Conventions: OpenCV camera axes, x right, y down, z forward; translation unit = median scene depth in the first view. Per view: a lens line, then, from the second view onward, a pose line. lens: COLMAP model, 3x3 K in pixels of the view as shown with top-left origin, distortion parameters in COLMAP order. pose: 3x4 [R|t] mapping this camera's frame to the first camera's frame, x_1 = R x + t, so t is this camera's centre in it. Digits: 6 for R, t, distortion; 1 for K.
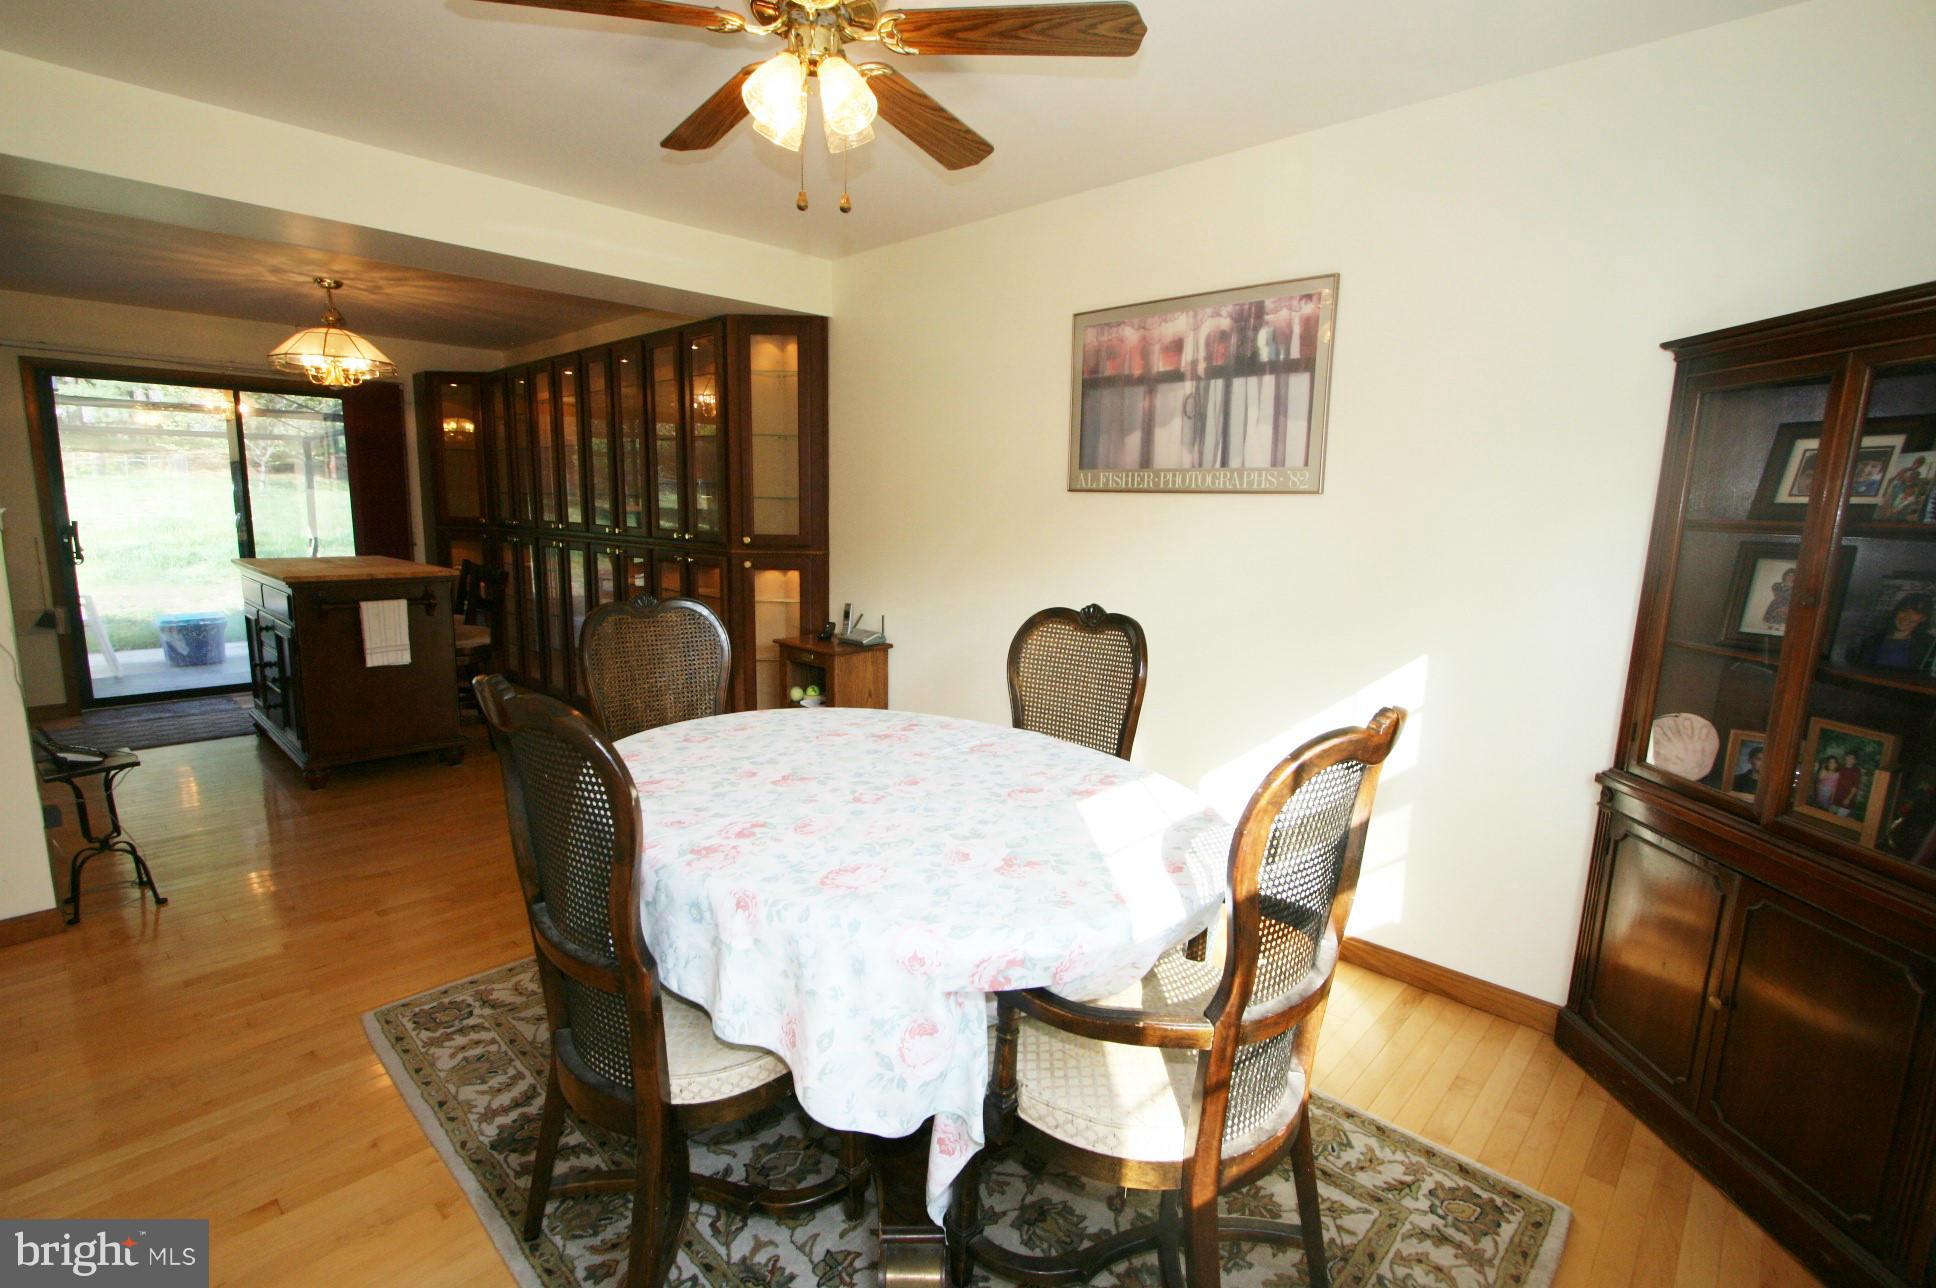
lens RADIAL K [[893.8, 0, 959.9], [0, 893.8, 651.7], [0, 0, 1]] dist [-0.011401, 0.000219]
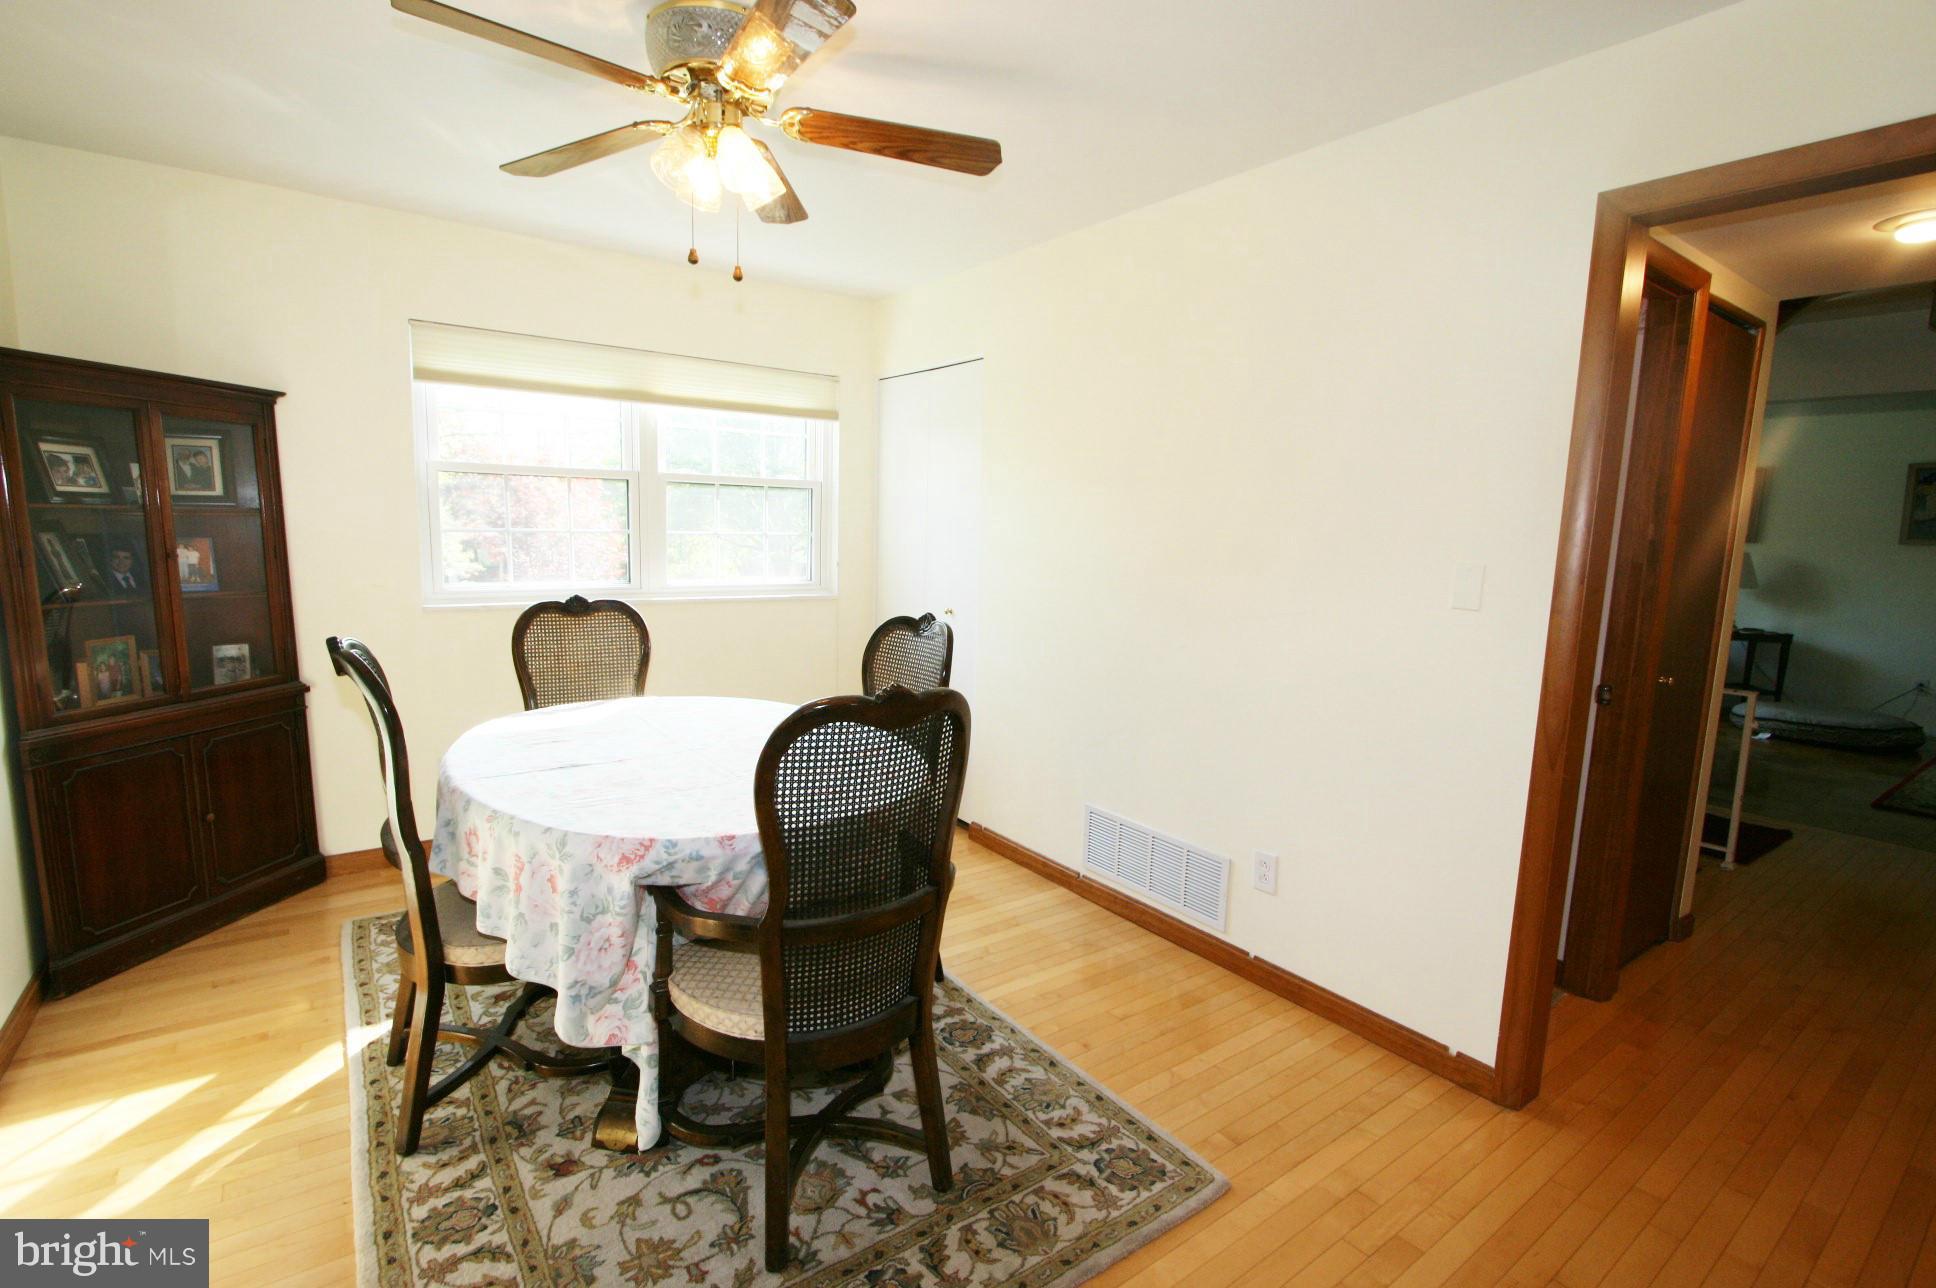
lens RADIAL K [[893.8, 0, 959.9], [0, 893.8, 651.7], [0, 0, 1]] dist [-0.011401, 0.000219]
pose [[-0.982536, -0.073112, 0.171104, -0.440921], [-0.017867, 0.952391, 0.304356, -0.243415], [-0.185211, 0.295984, -0.937065, 1.370585]]
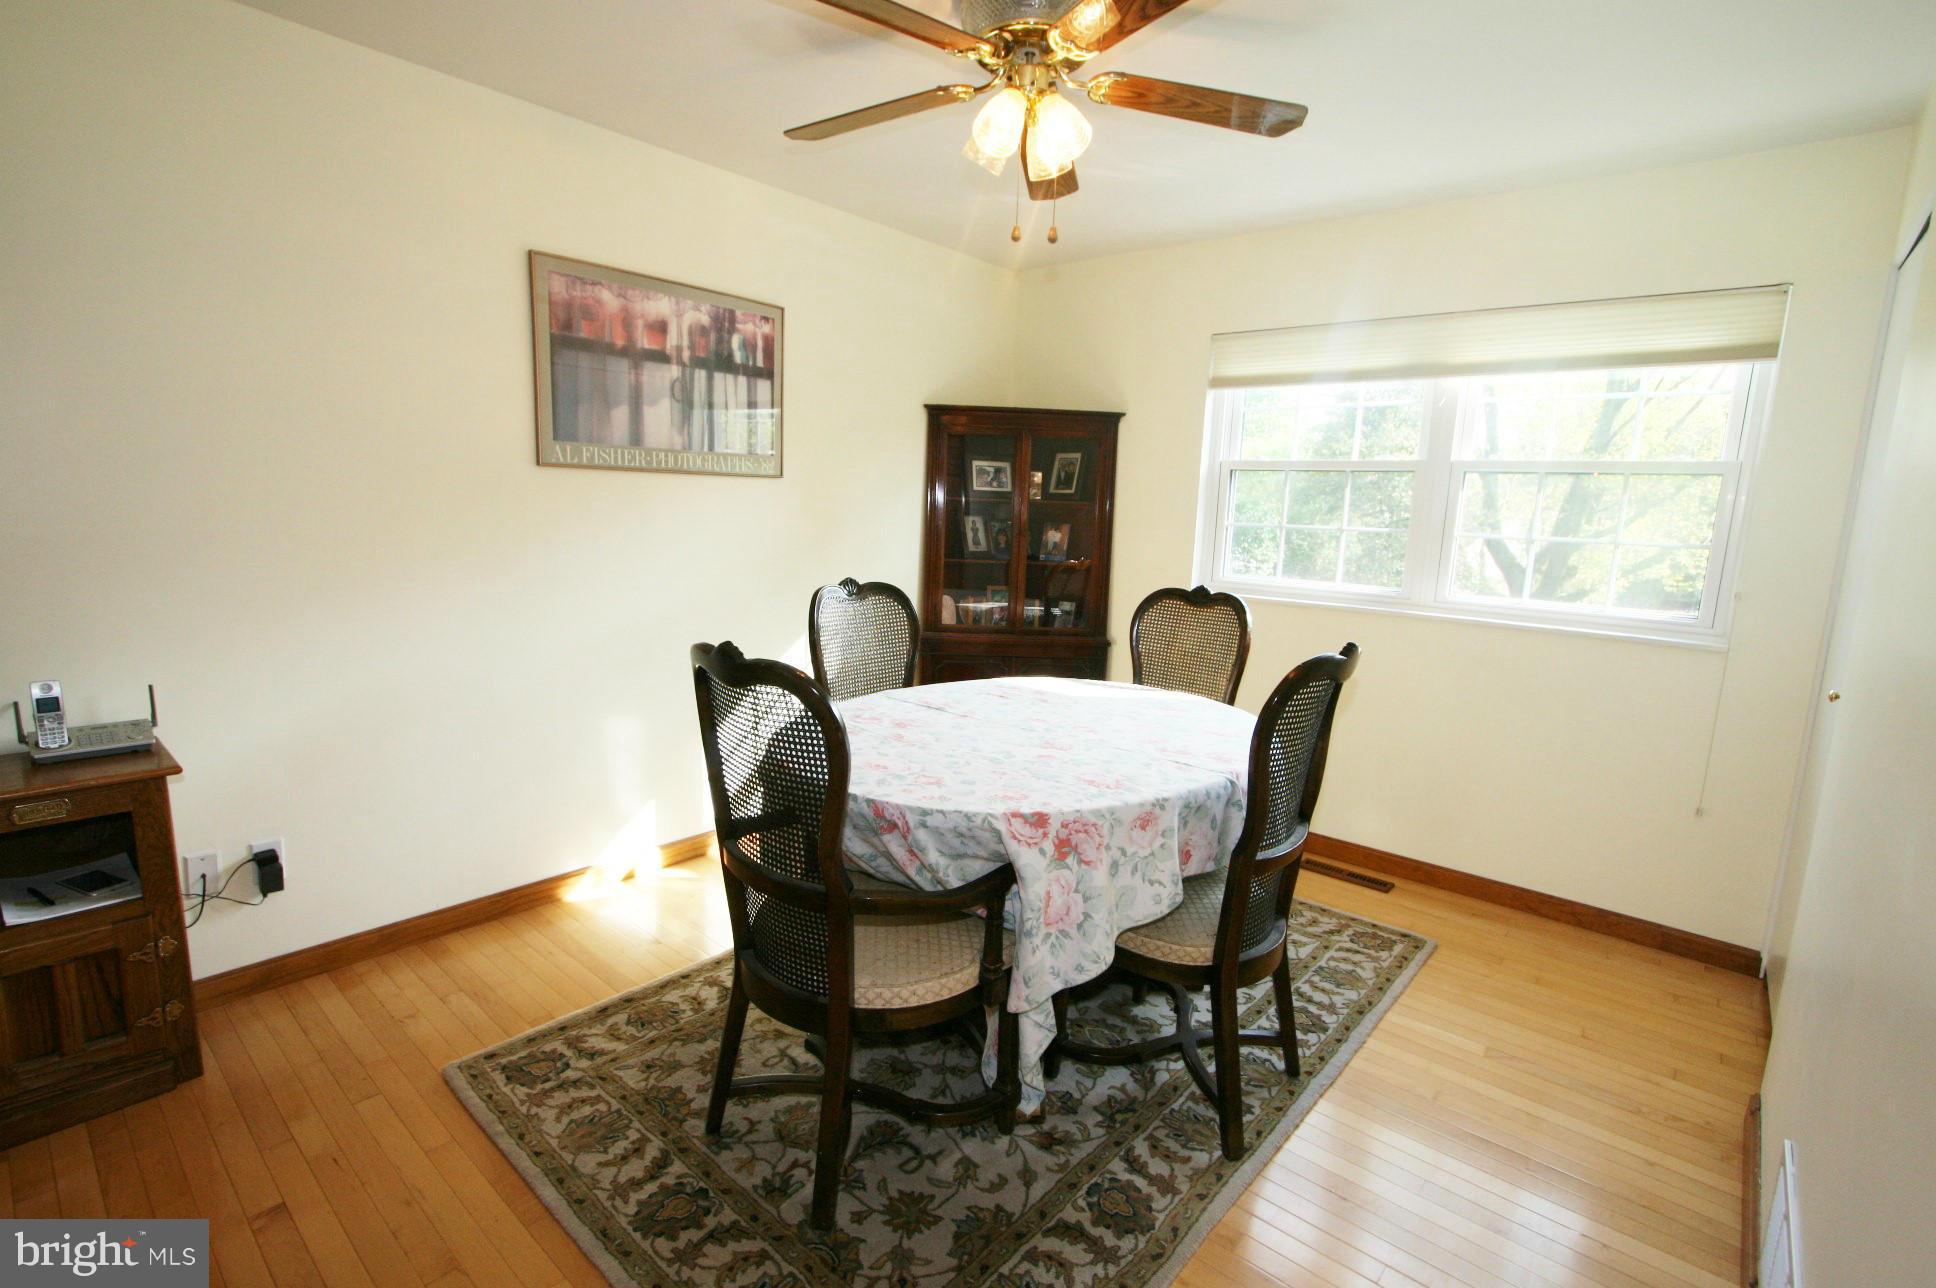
lens RADIAL K [[893.8, 0, 959.9], [0, 893.8, 651.7], [0, 0, 1]] dist [-0.011401, 0.000219]
pose [[-0.041003, -0.189762, 0.980974, -0.854126], [0.126340, 0.972934, 0.193487, -0.140232], [-0.991139, 0.131870, -0.015919, 0.745576]]
